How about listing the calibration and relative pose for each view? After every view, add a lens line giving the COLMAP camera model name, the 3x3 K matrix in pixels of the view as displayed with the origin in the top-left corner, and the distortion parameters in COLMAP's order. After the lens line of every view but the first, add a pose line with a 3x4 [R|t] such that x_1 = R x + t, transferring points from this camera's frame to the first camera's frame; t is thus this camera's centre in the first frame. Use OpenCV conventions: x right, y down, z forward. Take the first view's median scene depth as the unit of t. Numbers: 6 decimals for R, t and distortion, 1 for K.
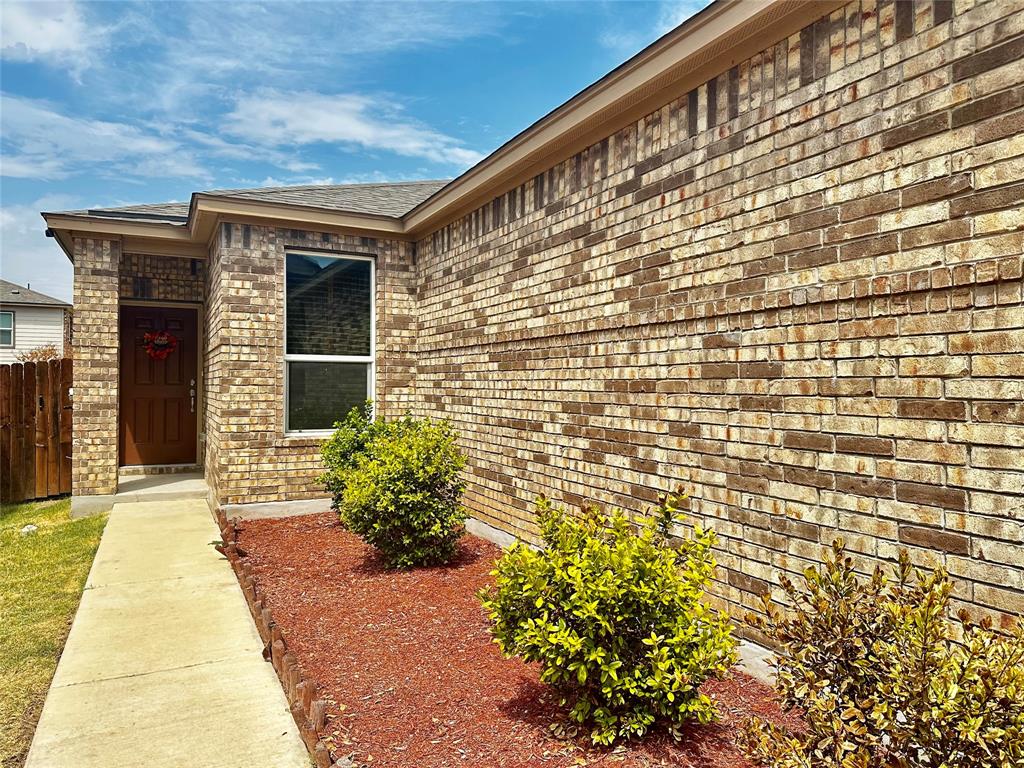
lens RADIAL K [[705.3, 0, 512.0], [0, 705.3, 384.0], [0, 0, 1]] dist [0.130563, -0.235495]
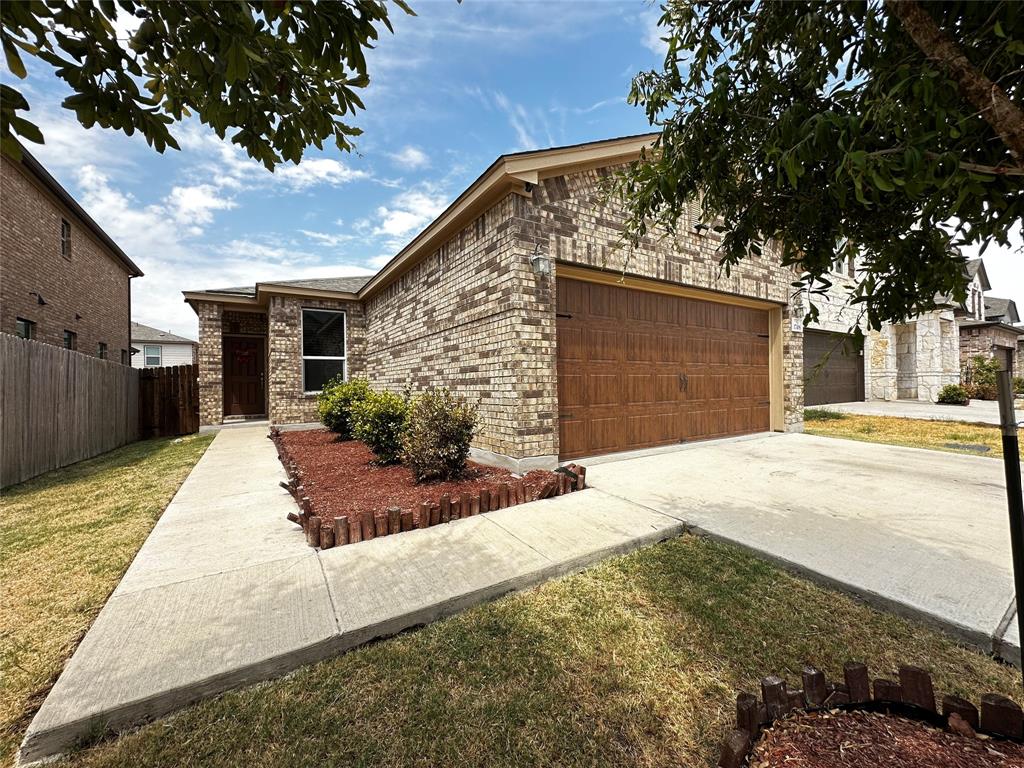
lens RADIAL K [[411.5, 0, 512.0], [0, 411.5, 384.0], [0, 0, 1]] dist [-0.003163, 0.000291]
pose [[0.994261, -0.022964, 0.104491, 0.189646], [0.023577, 0.999711, -0.004638, 0.066570], [-0.104354, 0.007075, 0.994515, -0.321786]]
